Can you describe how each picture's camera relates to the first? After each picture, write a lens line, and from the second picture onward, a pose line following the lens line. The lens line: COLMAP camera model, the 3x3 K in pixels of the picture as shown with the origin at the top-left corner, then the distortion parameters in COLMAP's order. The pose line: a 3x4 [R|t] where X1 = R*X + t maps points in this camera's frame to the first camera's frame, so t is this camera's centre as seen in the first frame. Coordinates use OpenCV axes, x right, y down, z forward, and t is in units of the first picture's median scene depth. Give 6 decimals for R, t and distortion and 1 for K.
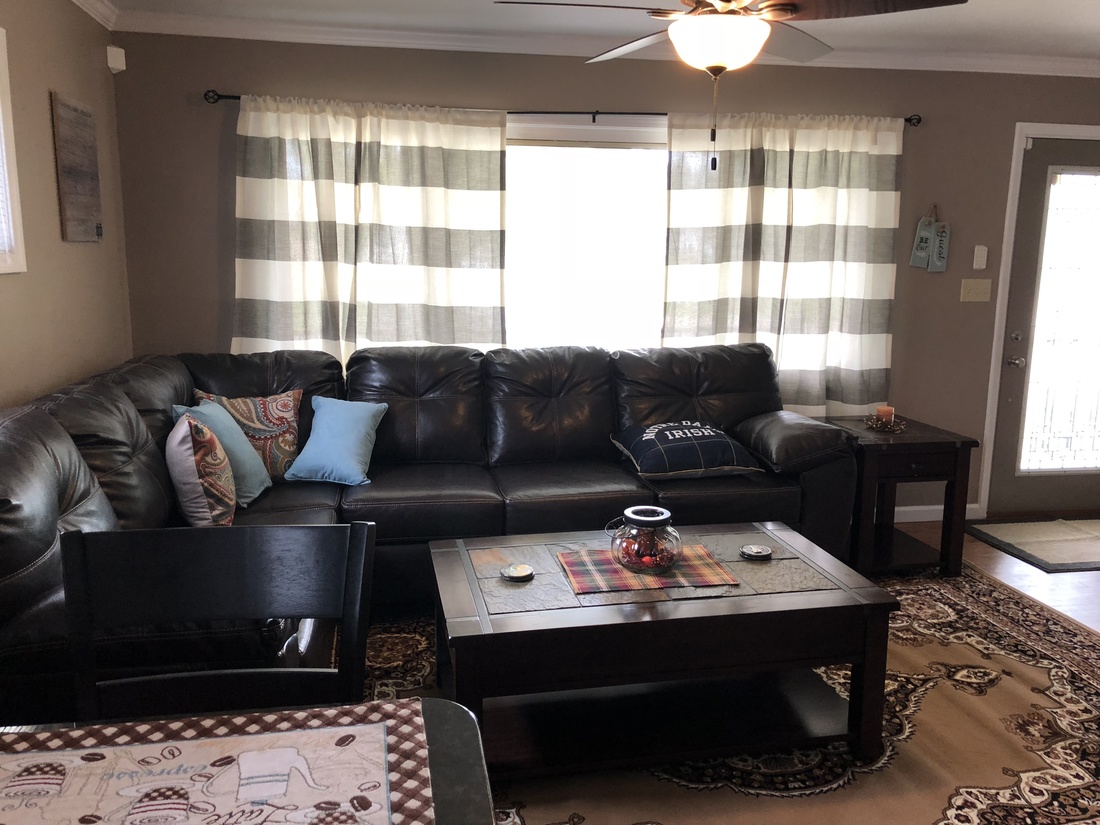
lens RADIAL K [[904.5, 0, 550.0], [0, 904.5, 412.5], [0, 0, 1]] dist [-0.005319, 0.000919]
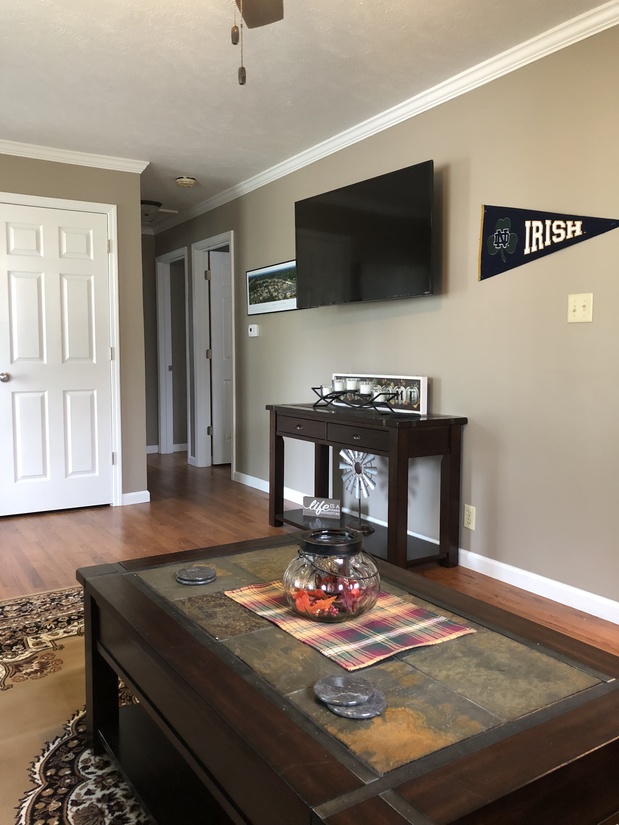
lens RADIAL K [[669.5, 0, 309.5], [0, 669.5, 412.5], [0, 0, 1]] dist [0.015916, 0.006052]
pose [[-0.362250, -0.096489, 0.927073, -0.311427], [0.157008, 0.974098, 0.162734, -0.068487], [-0.918762, 0.204509, -0.337717, 0.943511]]
